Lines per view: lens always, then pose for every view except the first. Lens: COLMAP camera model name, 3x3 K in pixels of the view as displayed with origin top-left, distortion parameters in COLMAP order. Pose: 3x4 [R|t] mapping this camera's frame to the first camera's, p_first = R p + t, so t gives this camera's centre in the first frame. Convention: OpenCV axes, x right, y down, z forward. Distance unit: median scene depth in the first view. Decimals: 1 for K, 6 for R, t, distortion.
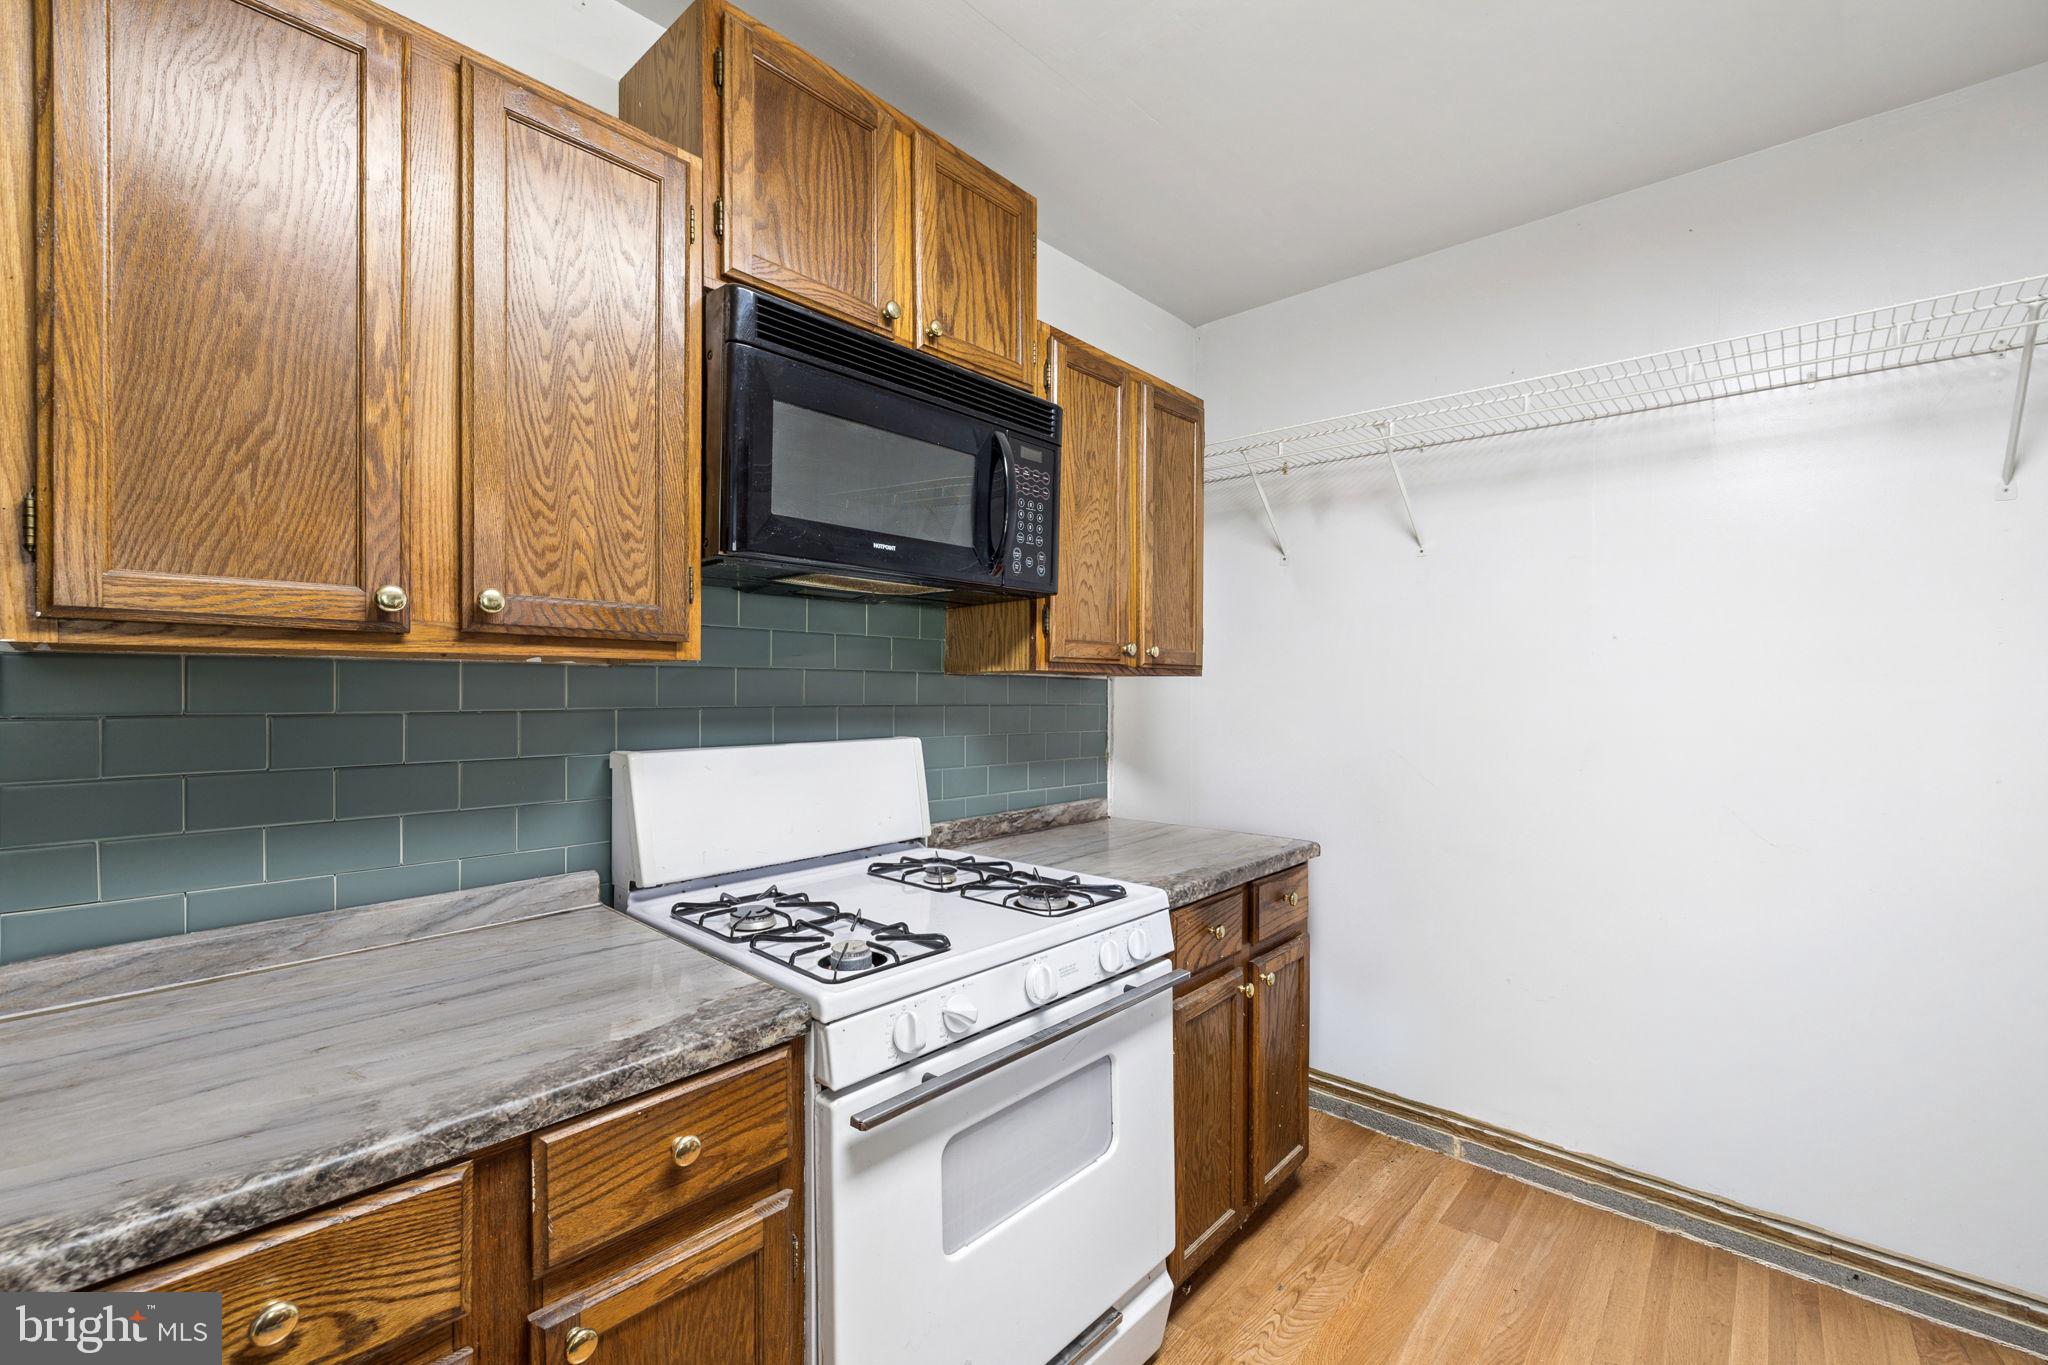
lens RADIAL K [[863.5, 0, 1038.2], [0, 863.5, 682.4], [0, 0, 1]] dist [-0.000621, 0.000438]
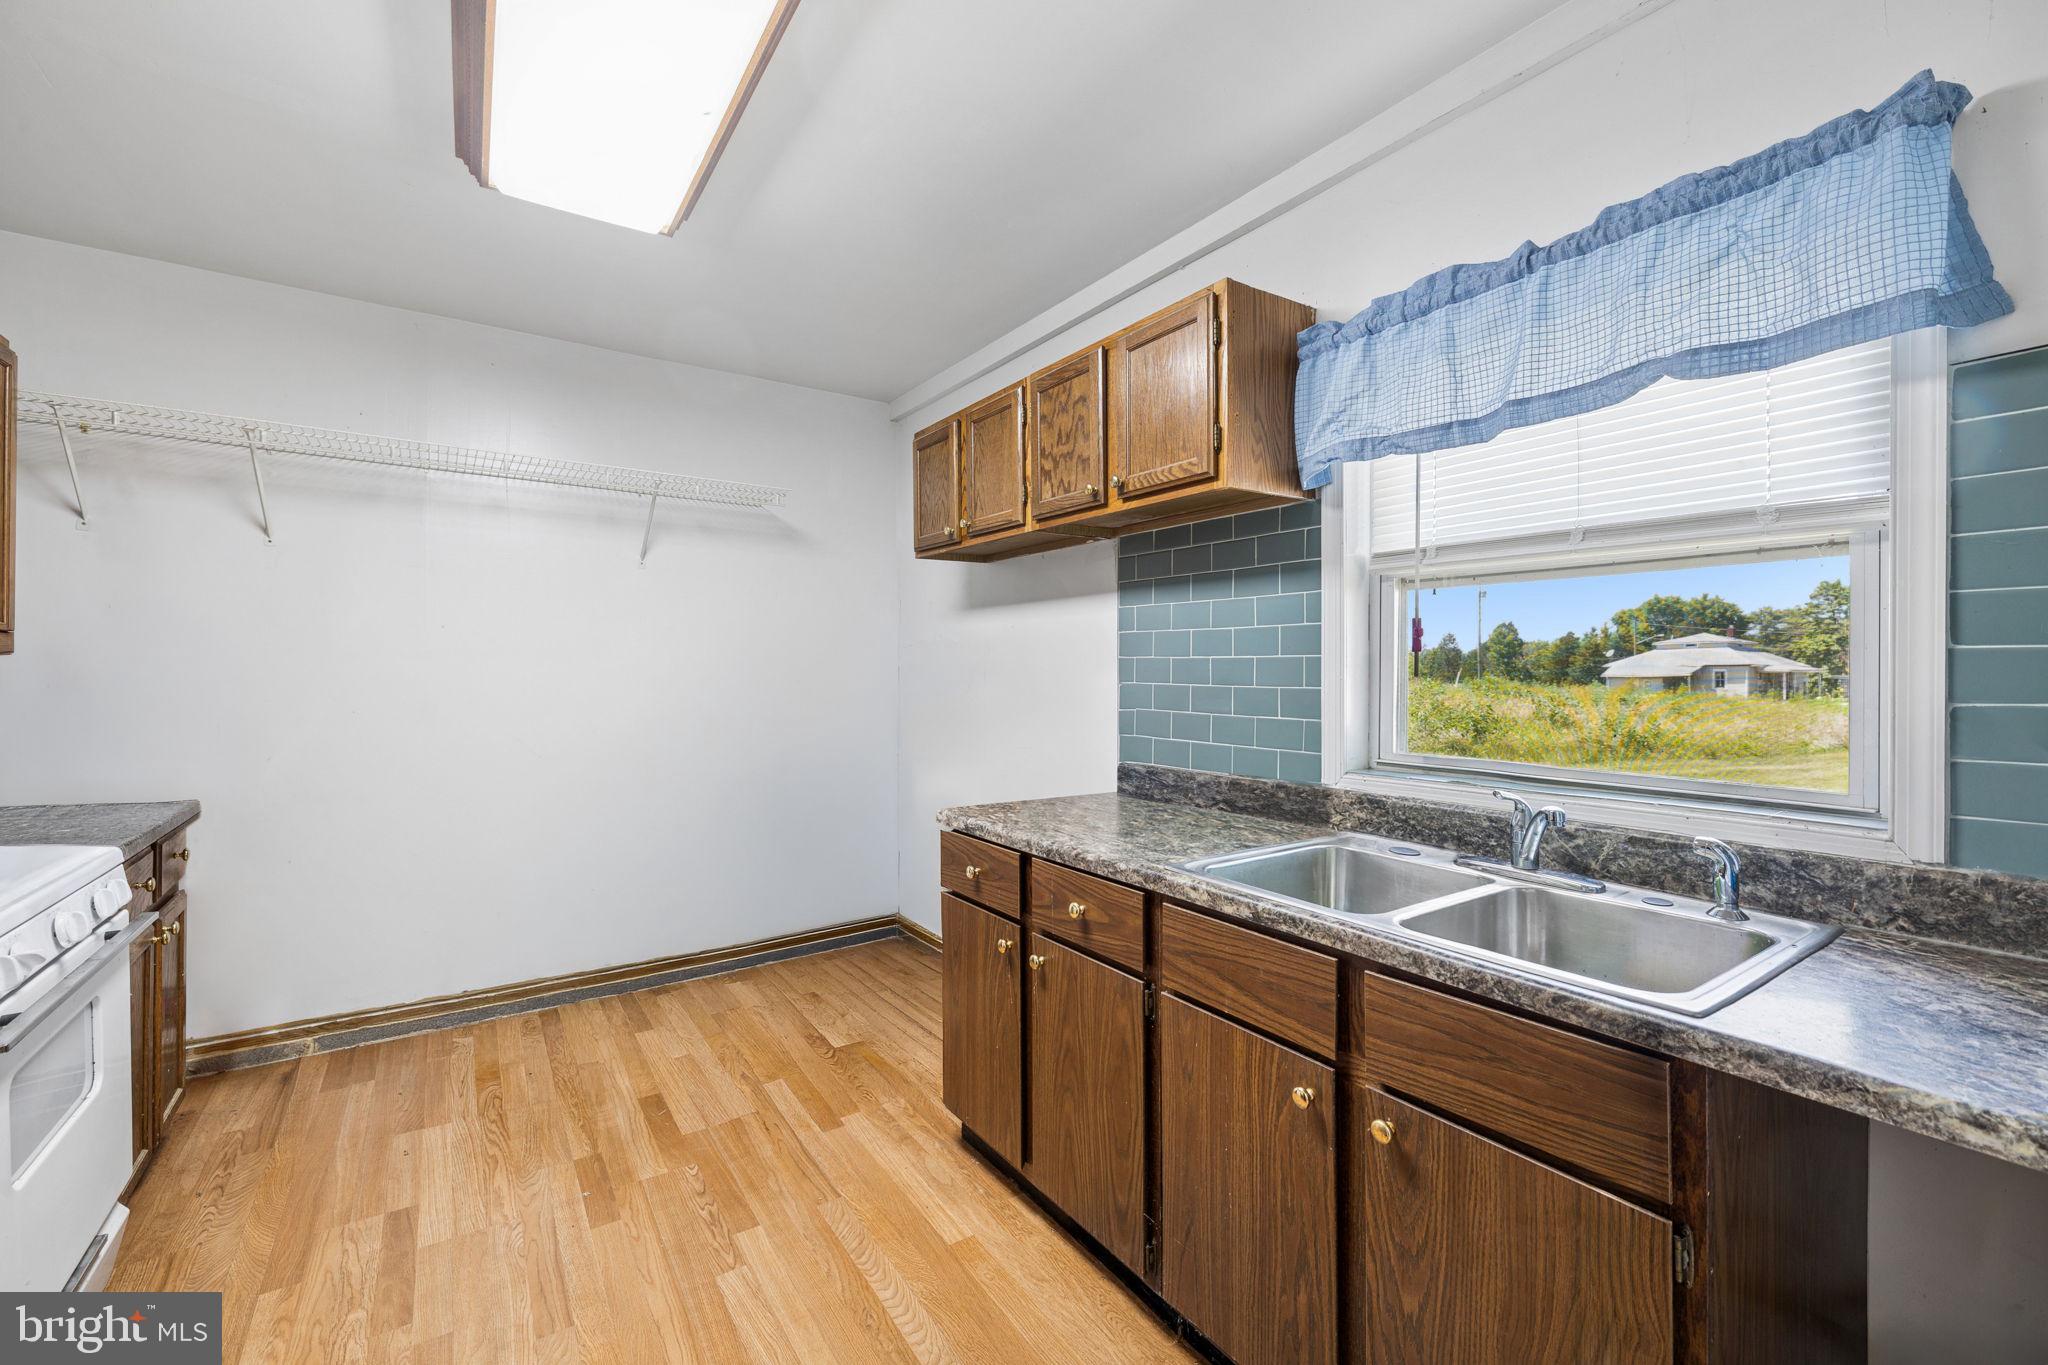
lens RADIAL K [[863.5, 0, 1031.6], [0, 863.5, 672.6], [0, 0, 1]] dist [-0.000621, 0.000438]
pose [[0.230786, -0.004986, 0.972992, -0.484436], [-0.005130, 0.999967, 0.006341, 0.009187], [-0.972991, -0.006455, 0.230753, -0.265638]]
